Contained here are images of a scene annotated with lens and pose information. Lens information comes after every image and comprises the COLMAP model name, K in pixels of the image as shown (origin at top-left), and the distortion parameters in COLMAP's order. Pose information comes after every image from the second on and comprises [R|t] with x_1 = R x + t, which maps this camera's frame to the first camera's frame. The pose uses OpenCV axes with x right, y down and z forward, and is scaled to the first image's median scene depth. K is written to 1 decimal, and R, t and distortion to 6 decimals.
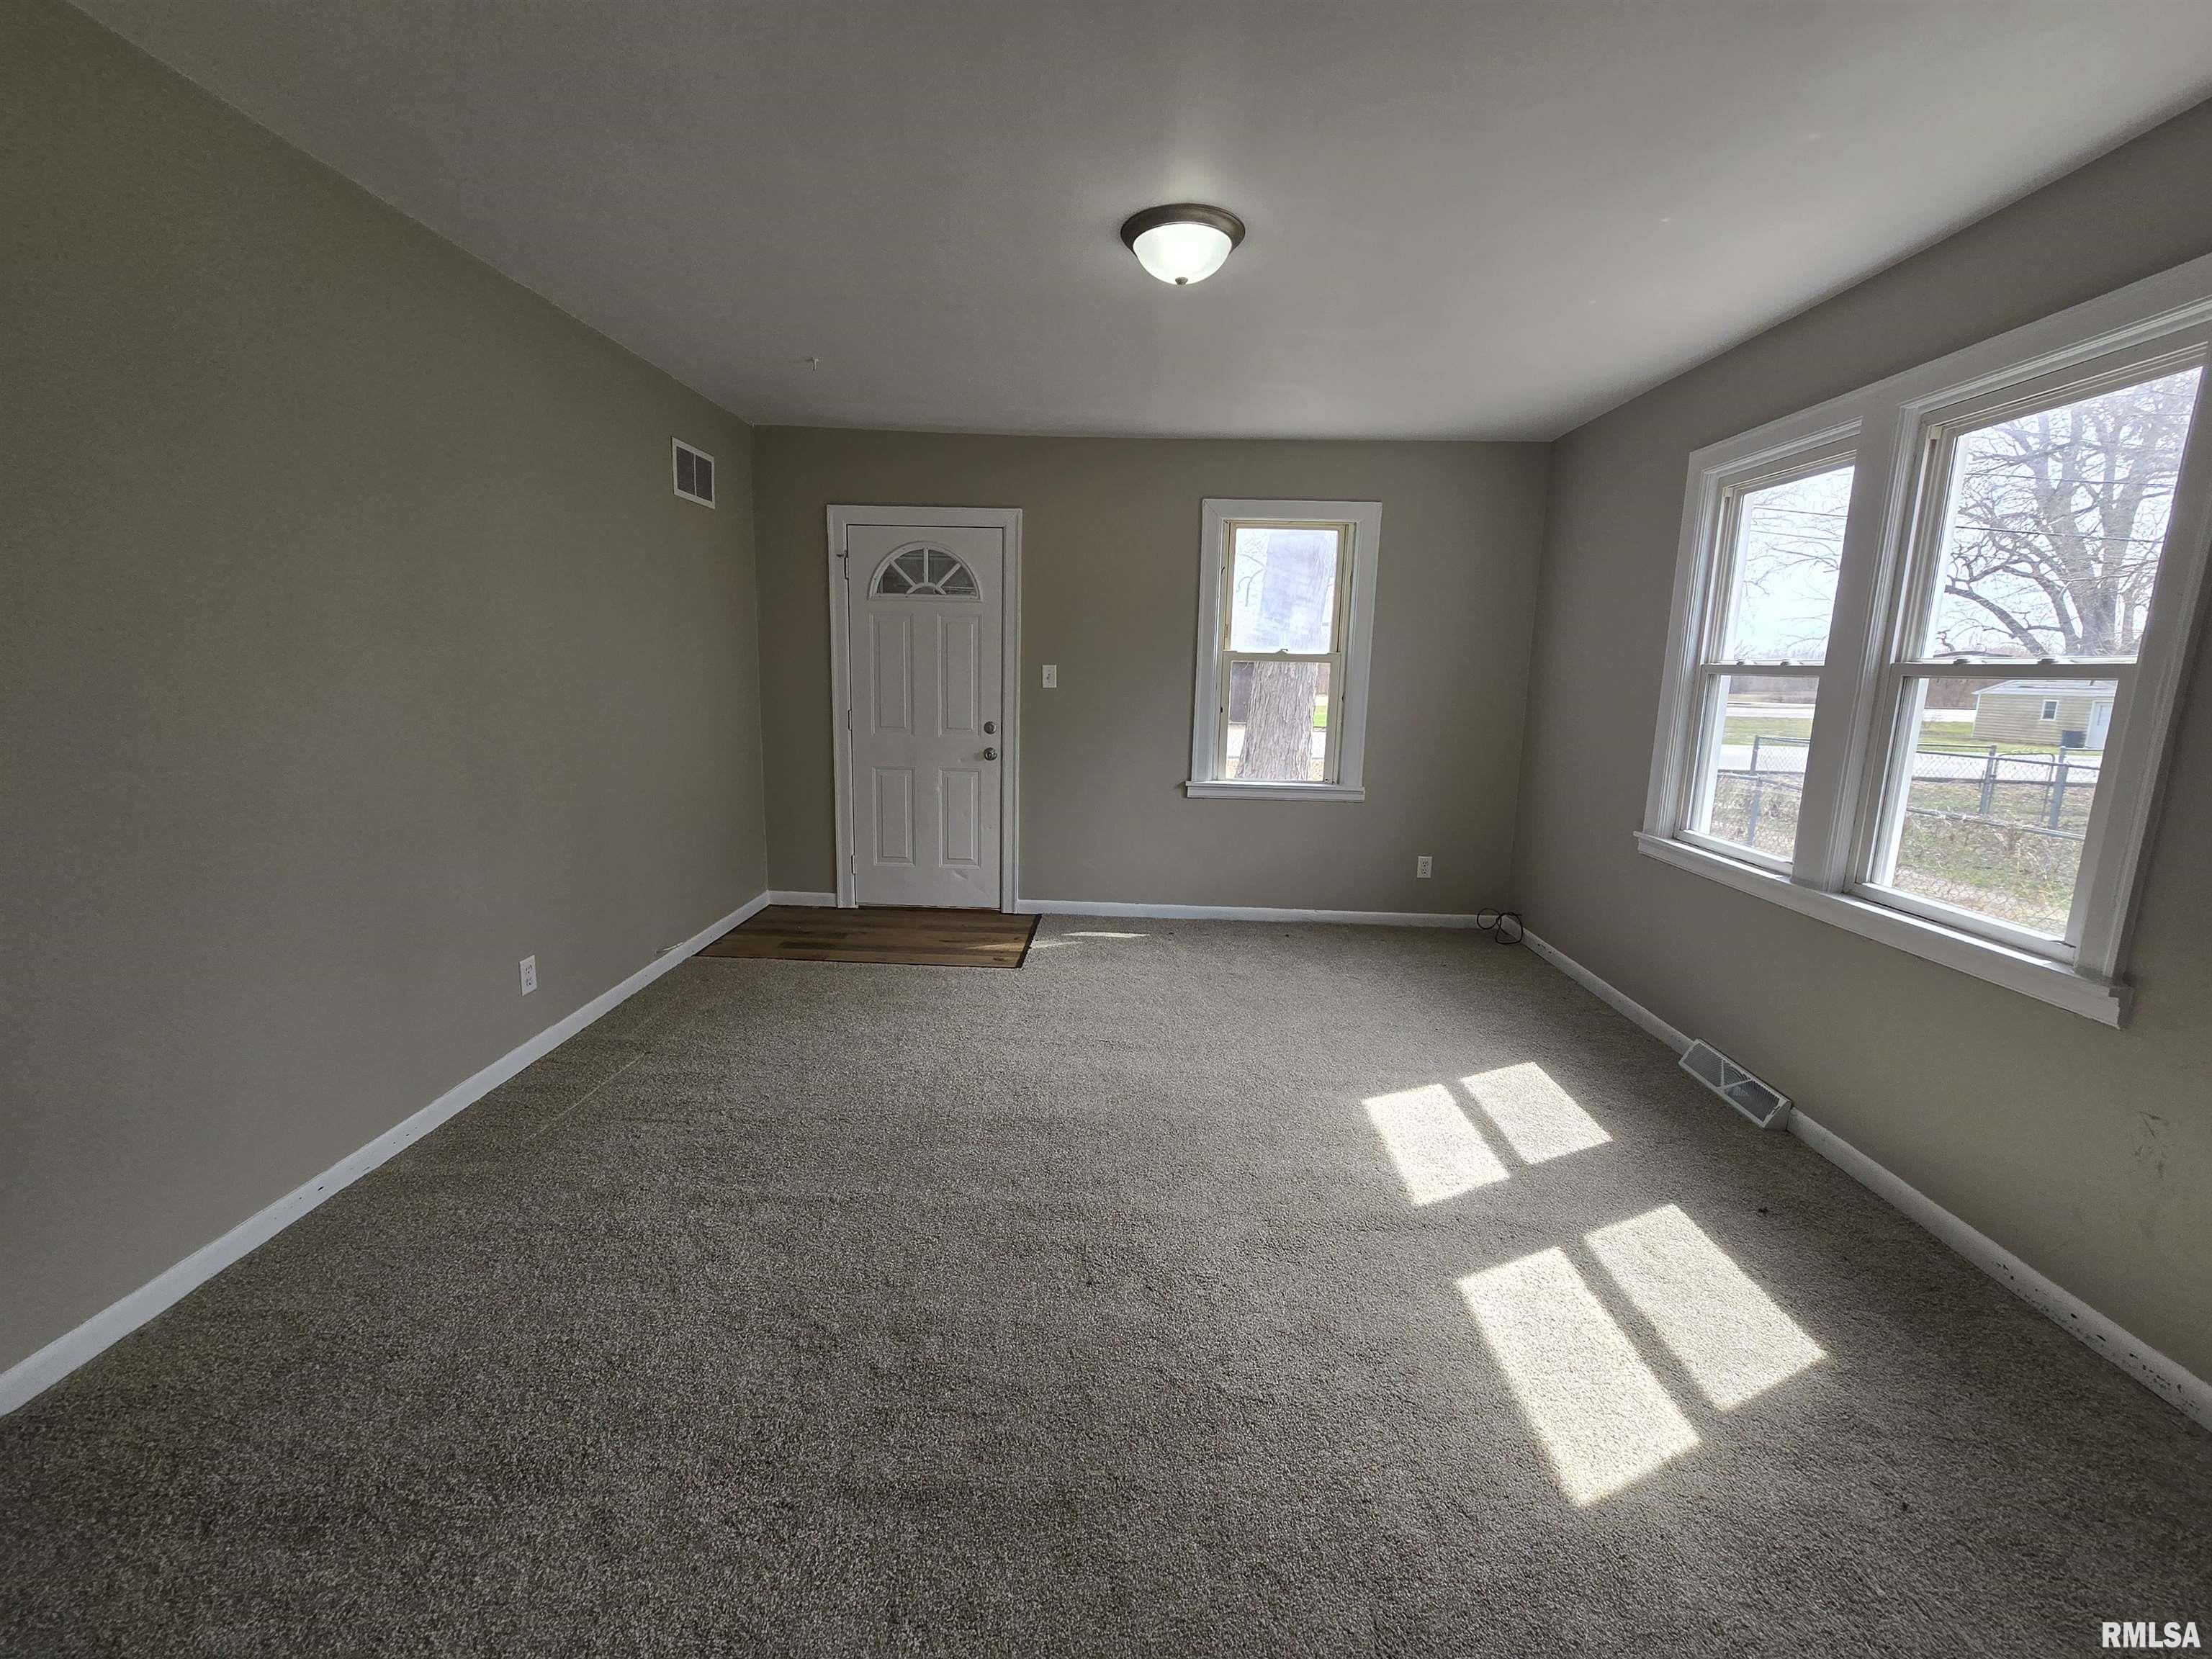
lens RADIAL K [[919.5, 0, 1103.4], [0, 919.5, 818.7], [0, 0, 1]] dist [0.004927, -0.001146]
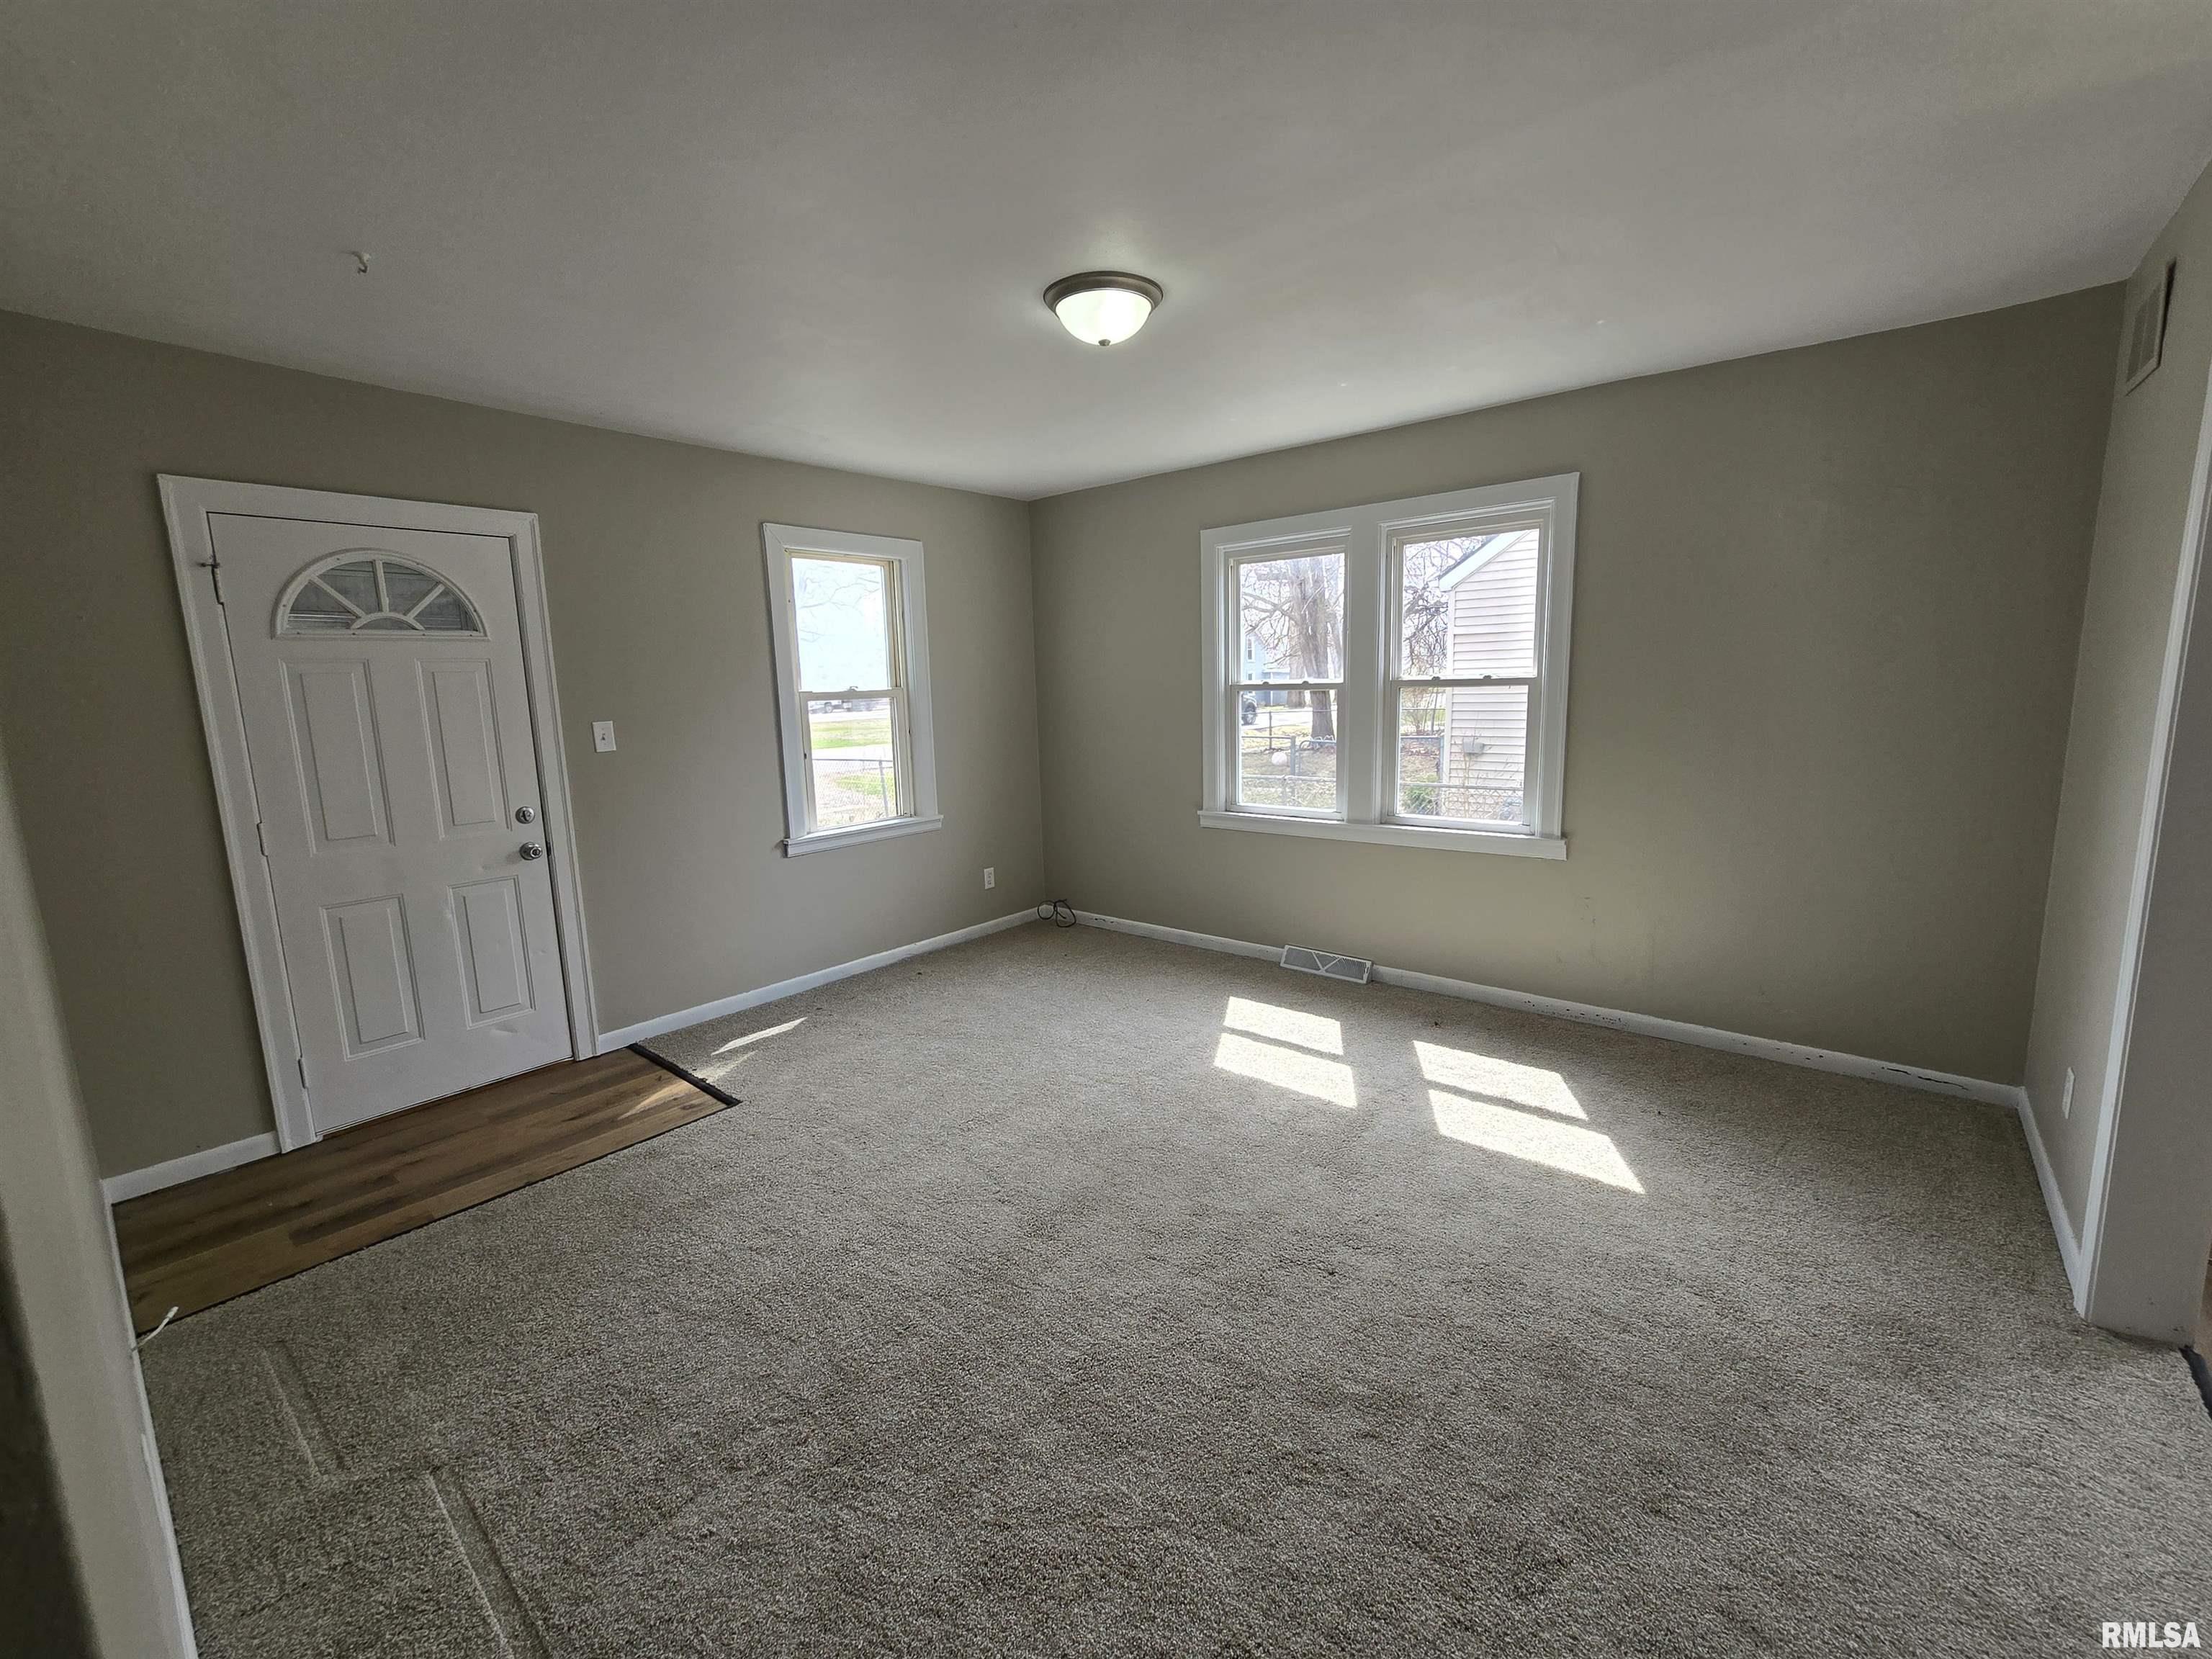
lens RADIAL K [[919.5, 0, 1116.9], [0, 919.5, 826.6], [0, 0, 1]] dist [0.004927, -0.001146]
pose [[0.611120, -0.166979, 0.773725, -0.421299], [0.175216, 0.981784, 0.073488, -0.065877], [-0.771902, 0.090659, 0.629245, 0.205714]]
